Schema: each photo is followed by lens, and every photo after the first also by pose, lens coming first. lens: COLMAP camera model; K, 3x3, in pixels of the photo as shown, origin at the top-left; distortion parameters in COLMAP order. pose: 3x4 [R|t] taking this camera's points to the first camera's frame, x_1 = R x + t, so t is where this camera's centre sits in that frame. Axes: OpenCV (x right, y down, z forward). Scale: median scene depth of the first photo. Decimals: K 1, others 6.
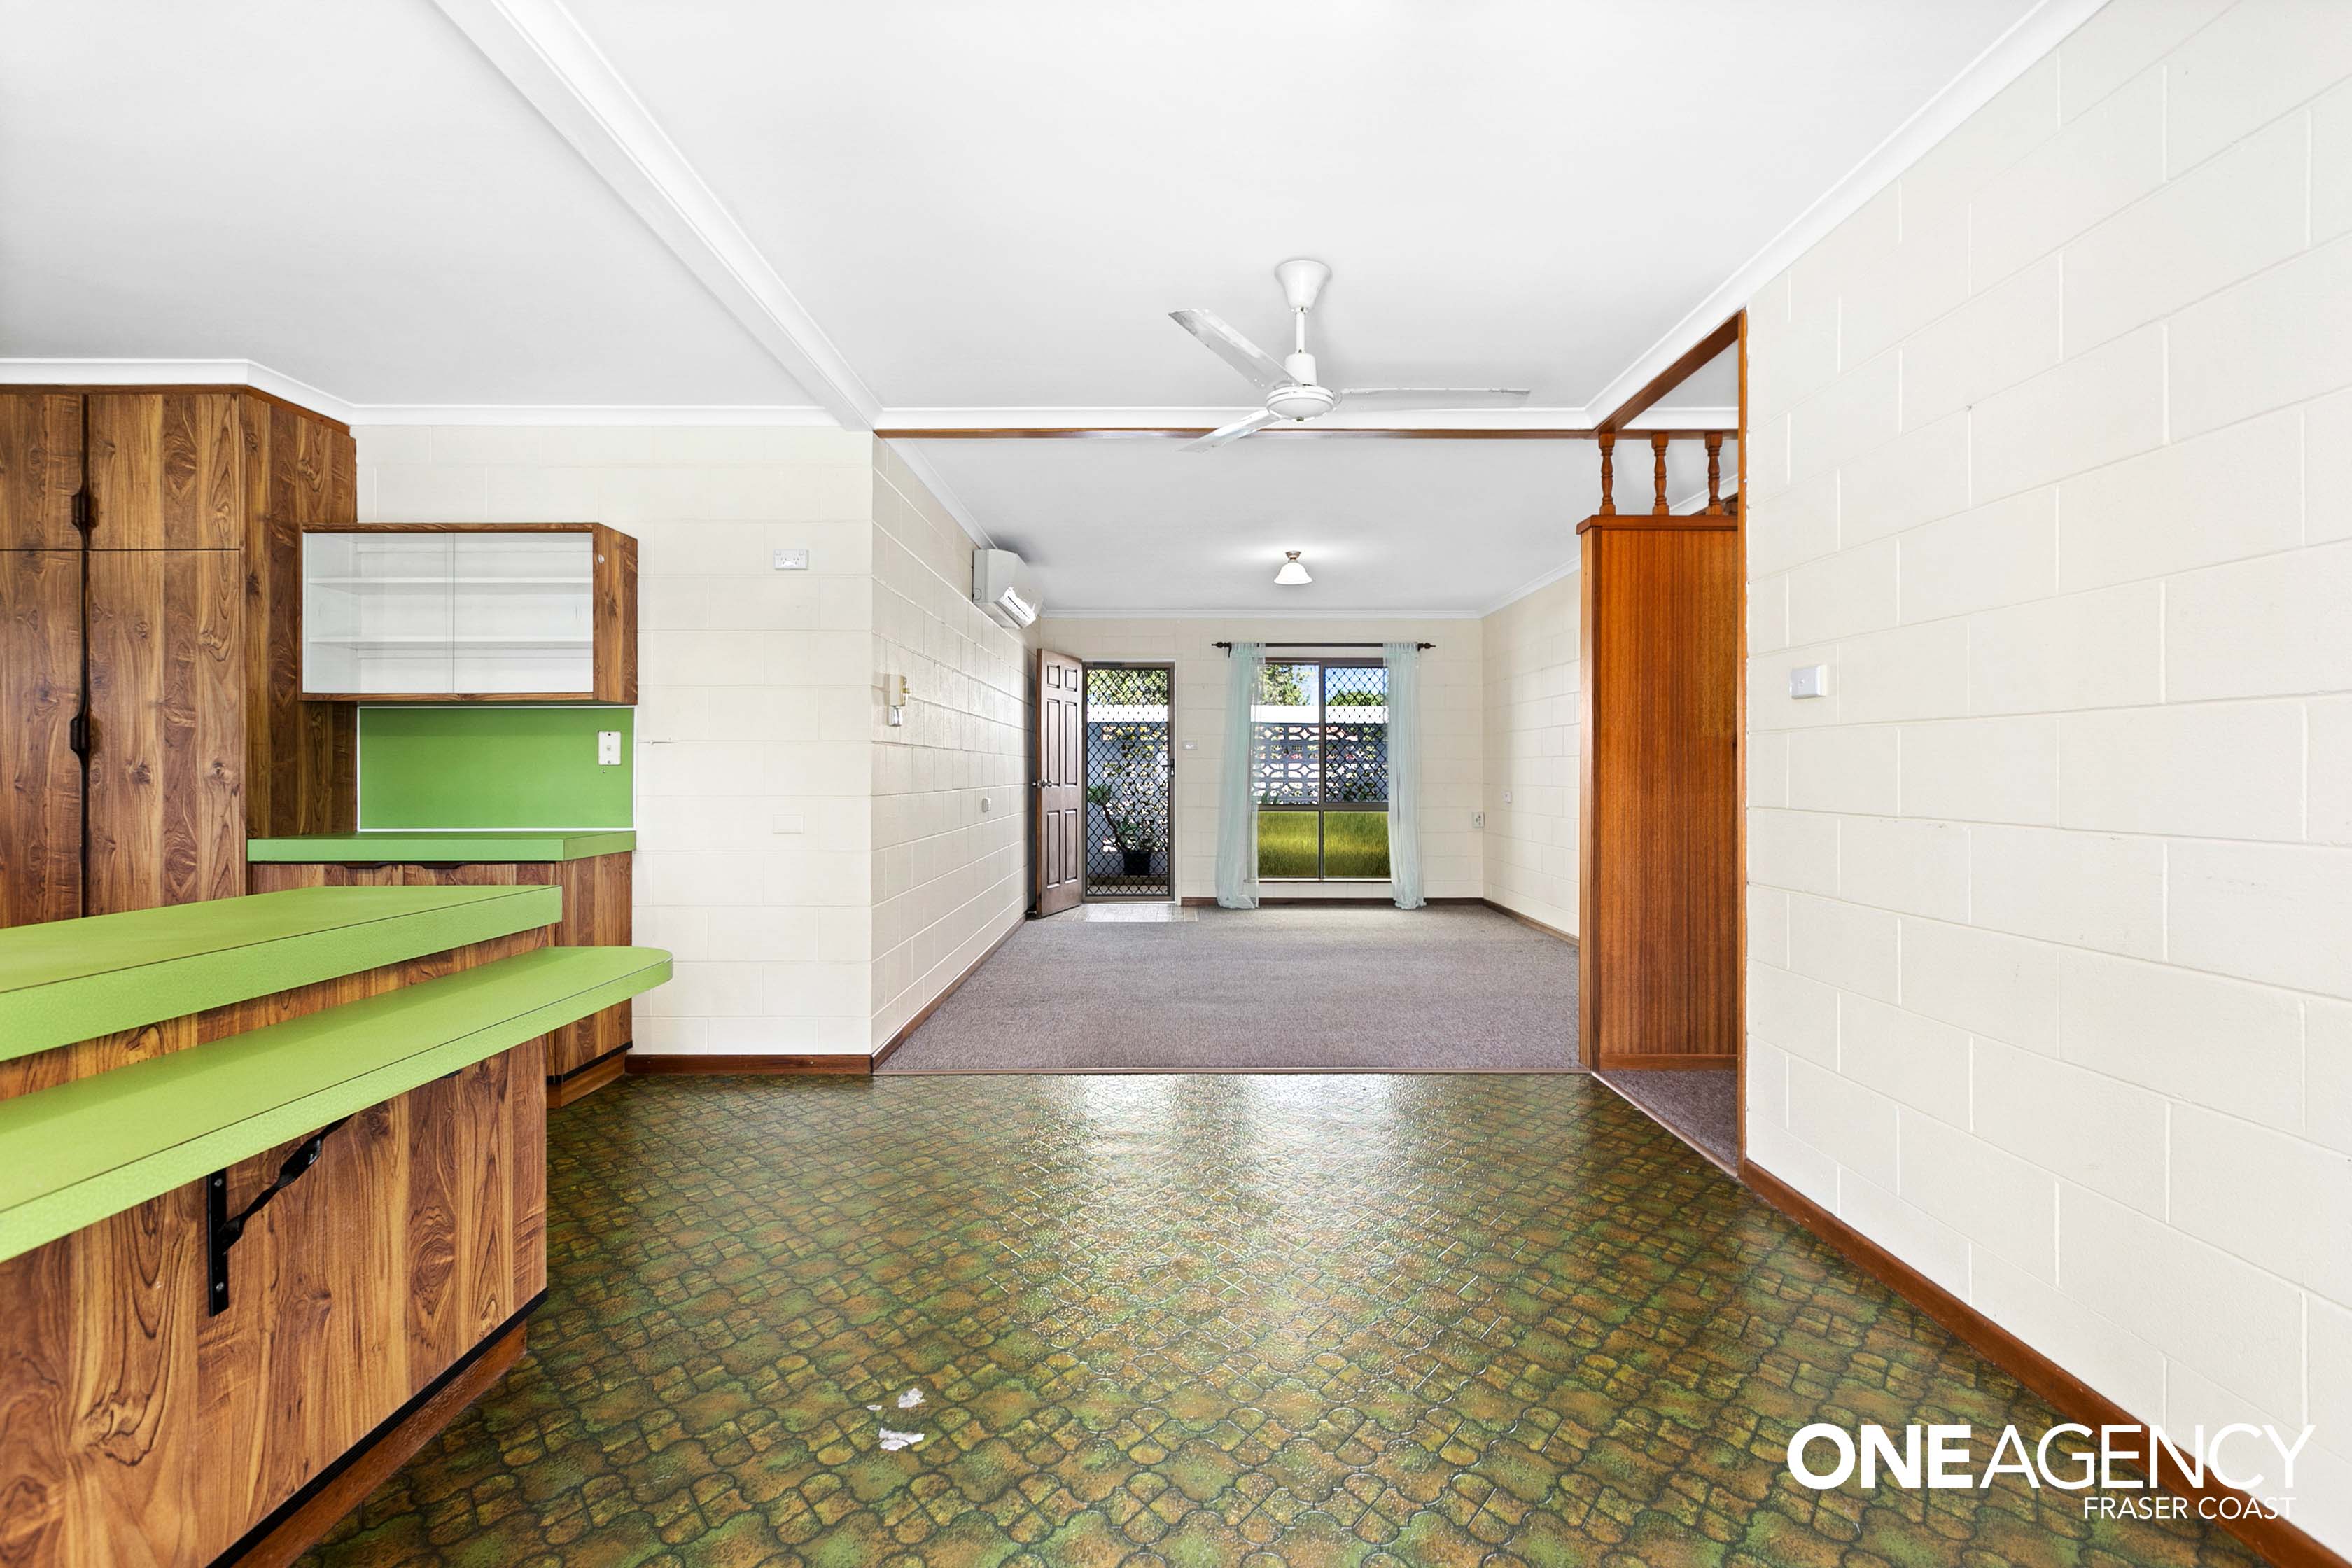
lens RADIAL K [[1073.7, 0, 1167.2], [0, 1073.7, 770.2], [0, 0, 1]] dist [0.003217, -0.000051]
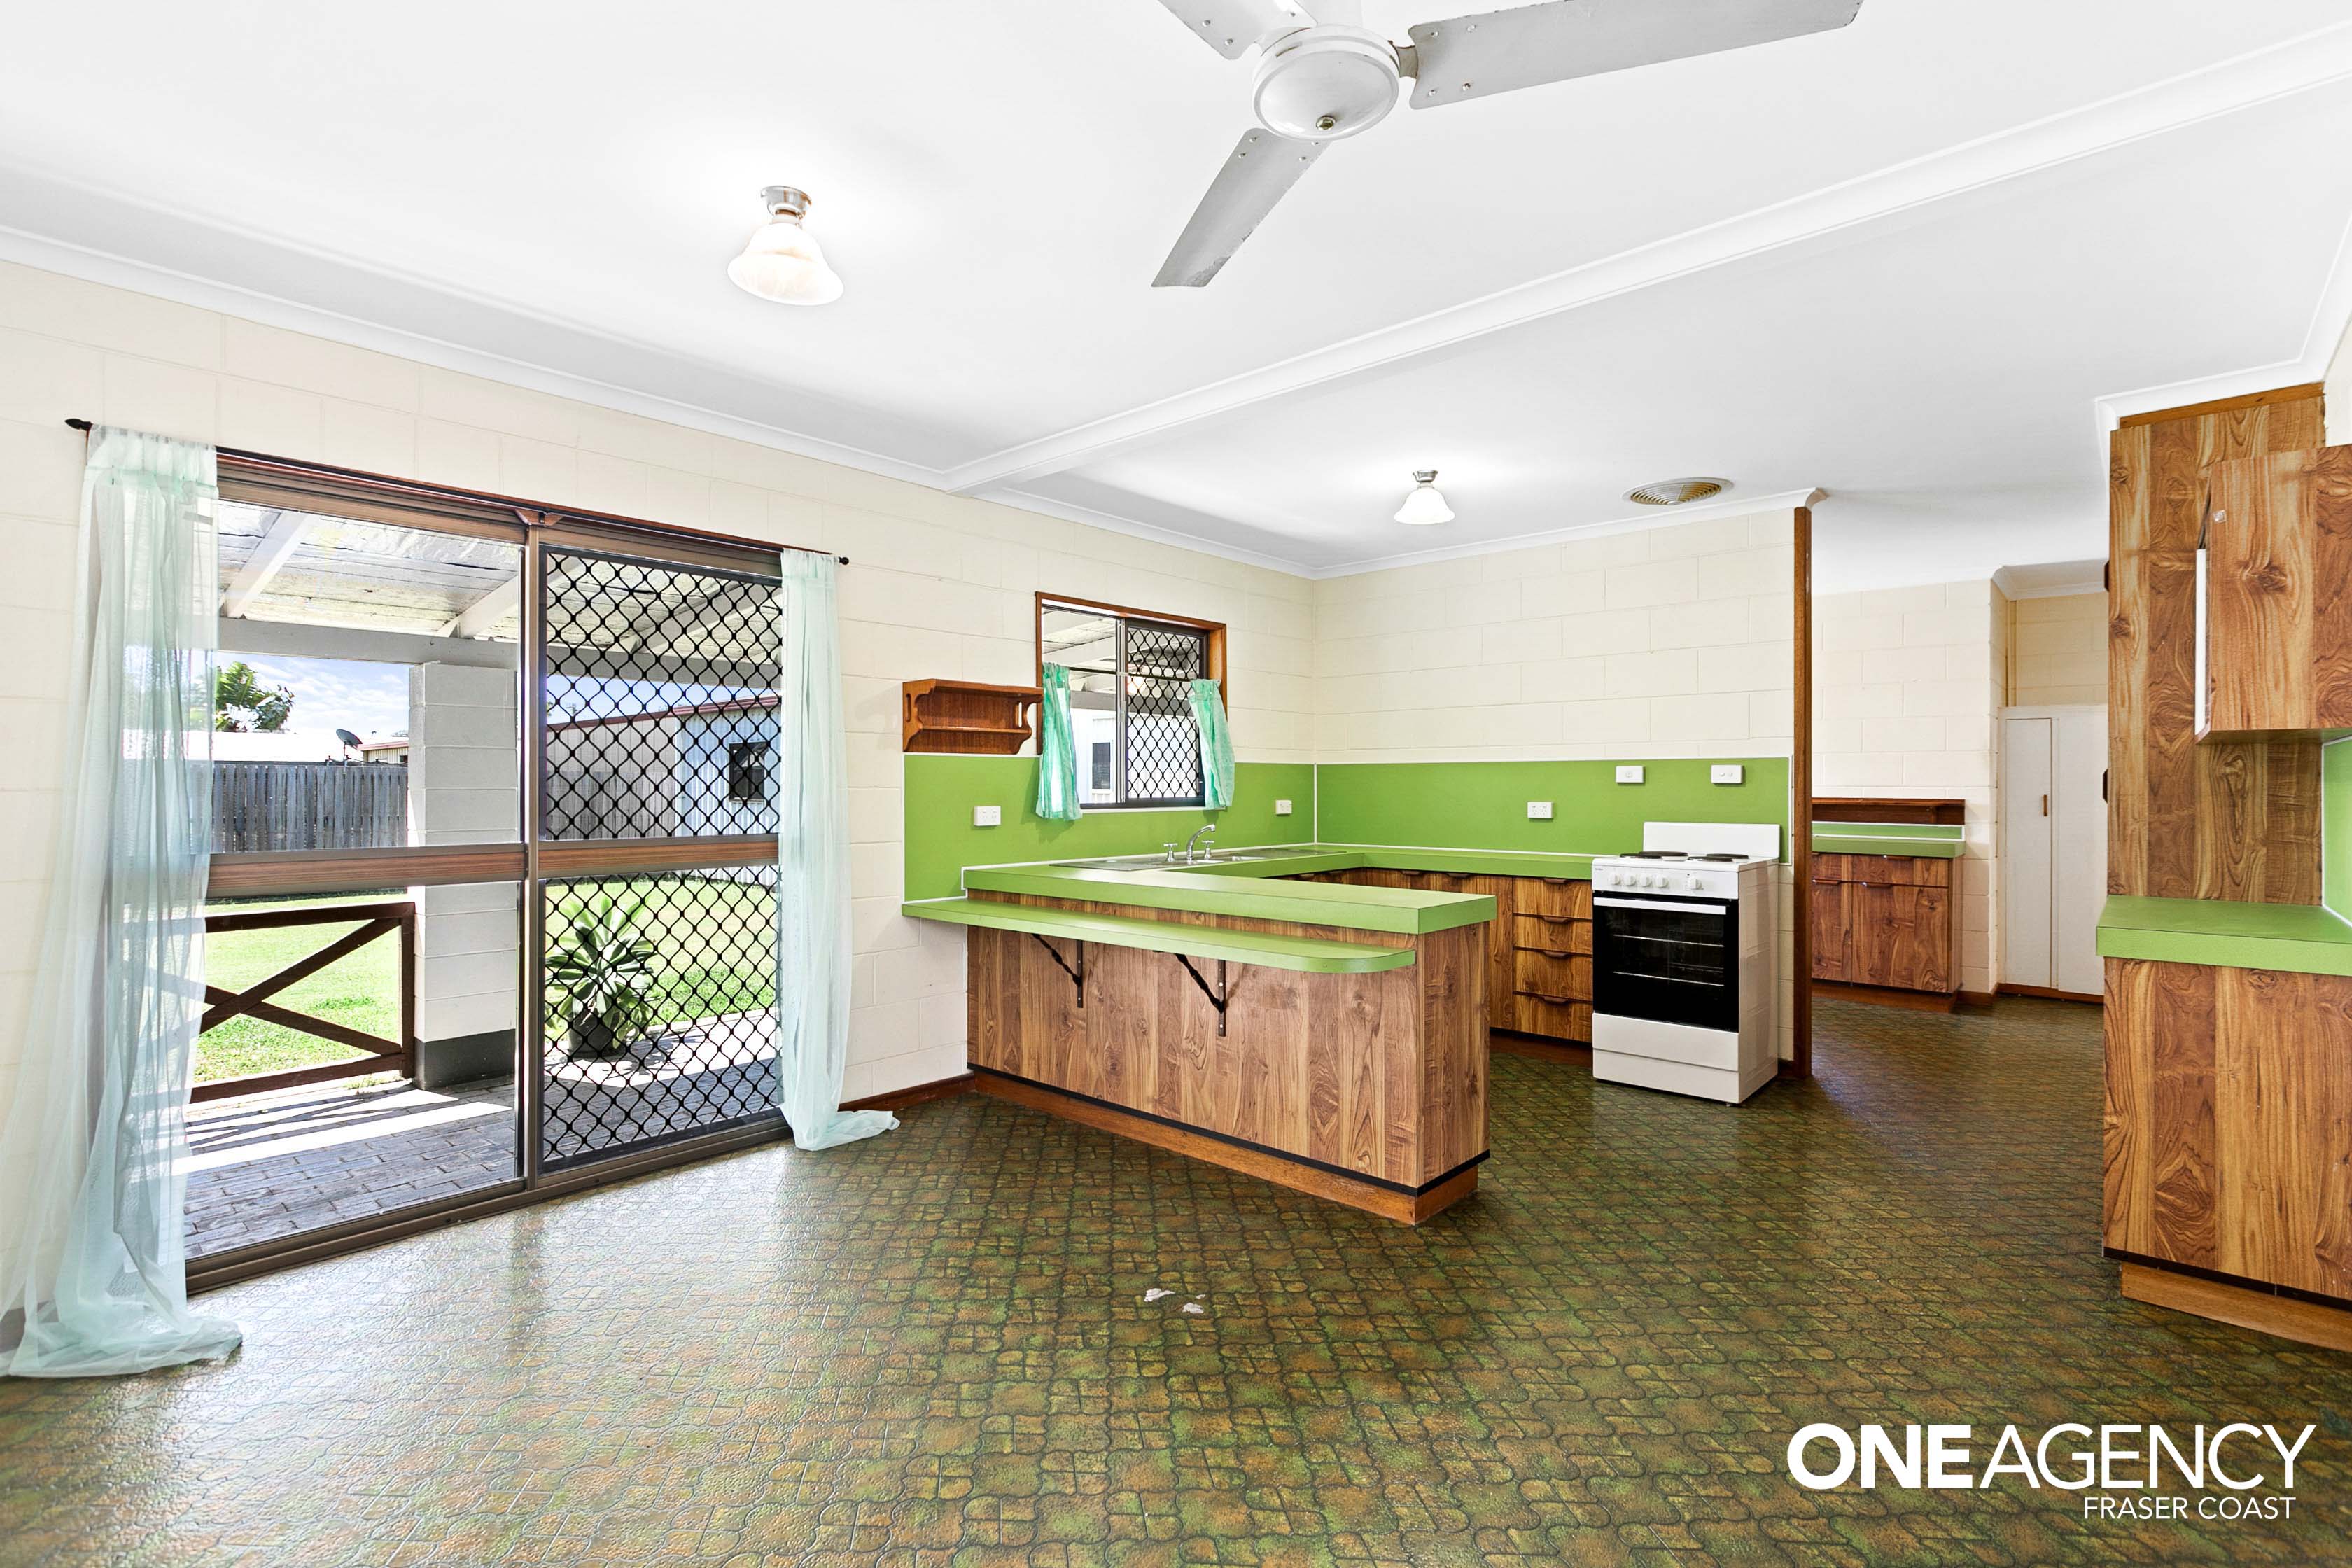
lens RADIAL K [[1073.7, 0, 1169.2], [0, 1073.7, 788.6], [0, 0, 1]] dist [0.003217, -0.000051]
pose [[-0.674038, 0.001148, -0.738695, 0.742206], [-0.001962, 0.999992, 0.003344, -0.057113], [0.738694, 0.003703, -0.674031, 1.833185]]
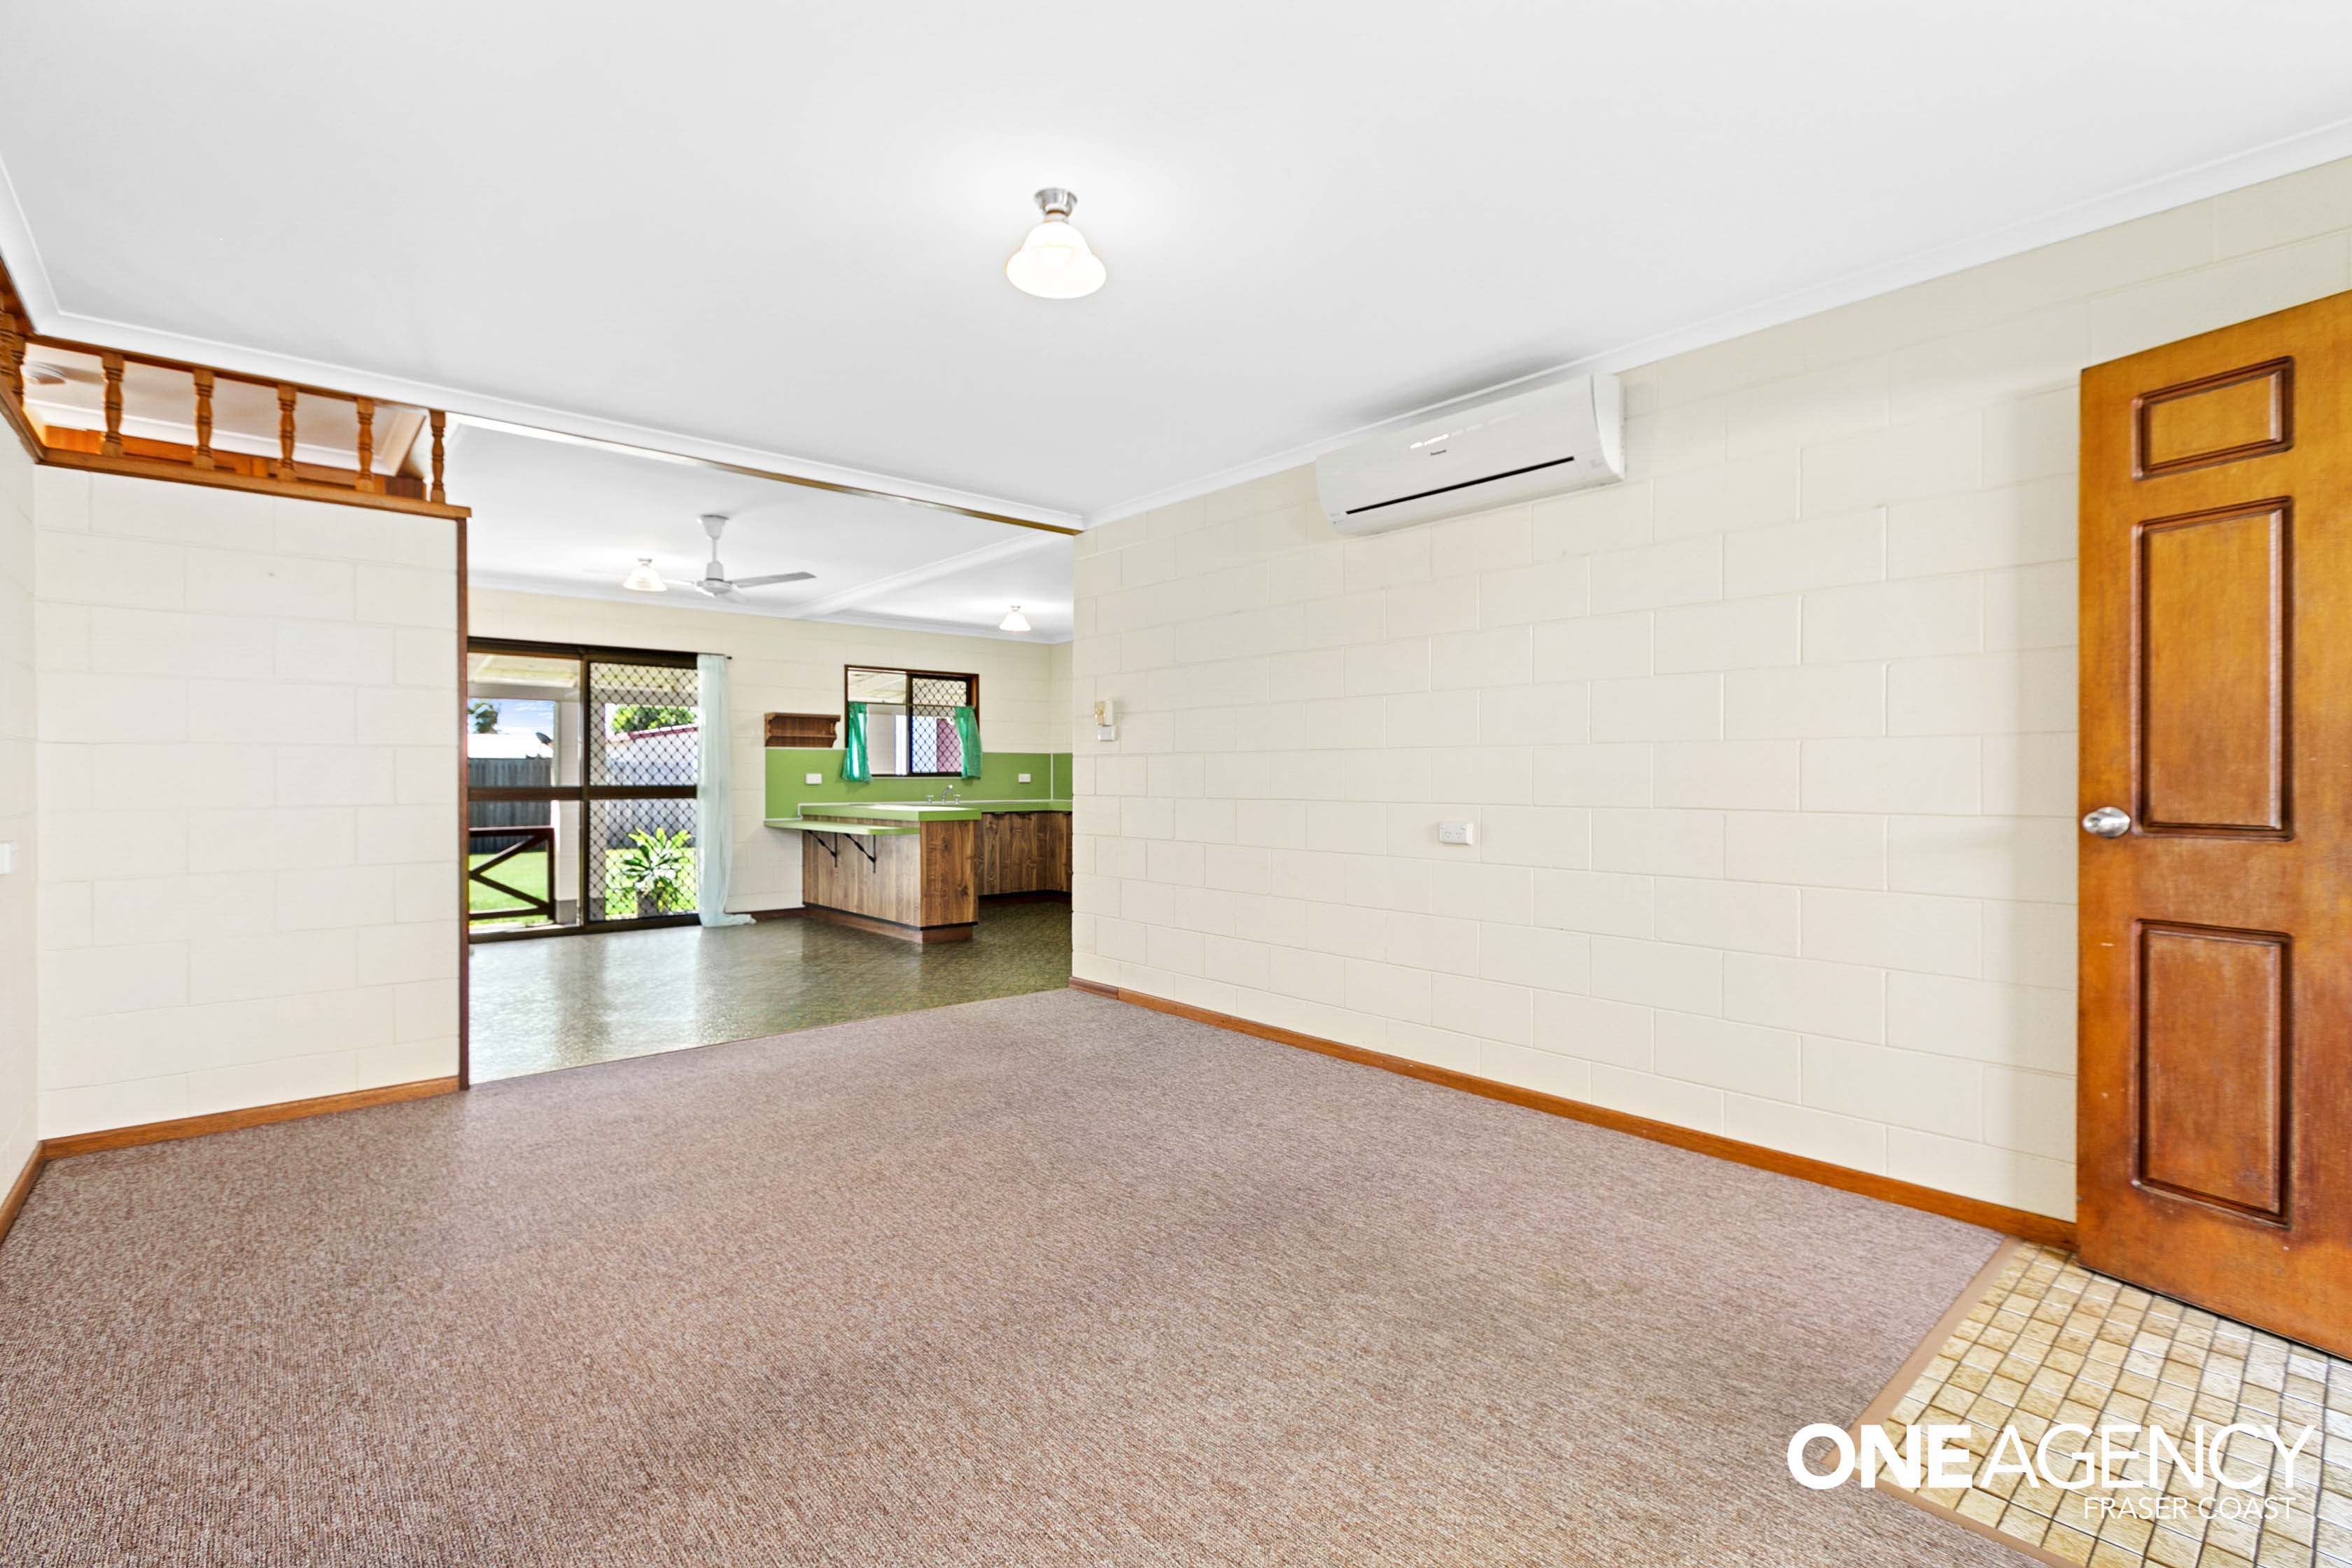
lens RADIAL K [[1073.7, 0, 1177.1], [0, 1073.7, 787.3], [0, 0, 1]] dist [0.003217, -0.000051]
pose [[-0.759827, 0.005668, -0.650101, 1.100015], [0.000549, 0.999967, 0.008077, 0.009002], [0.650125, 0.005780, -0.759805, 4.439482]]
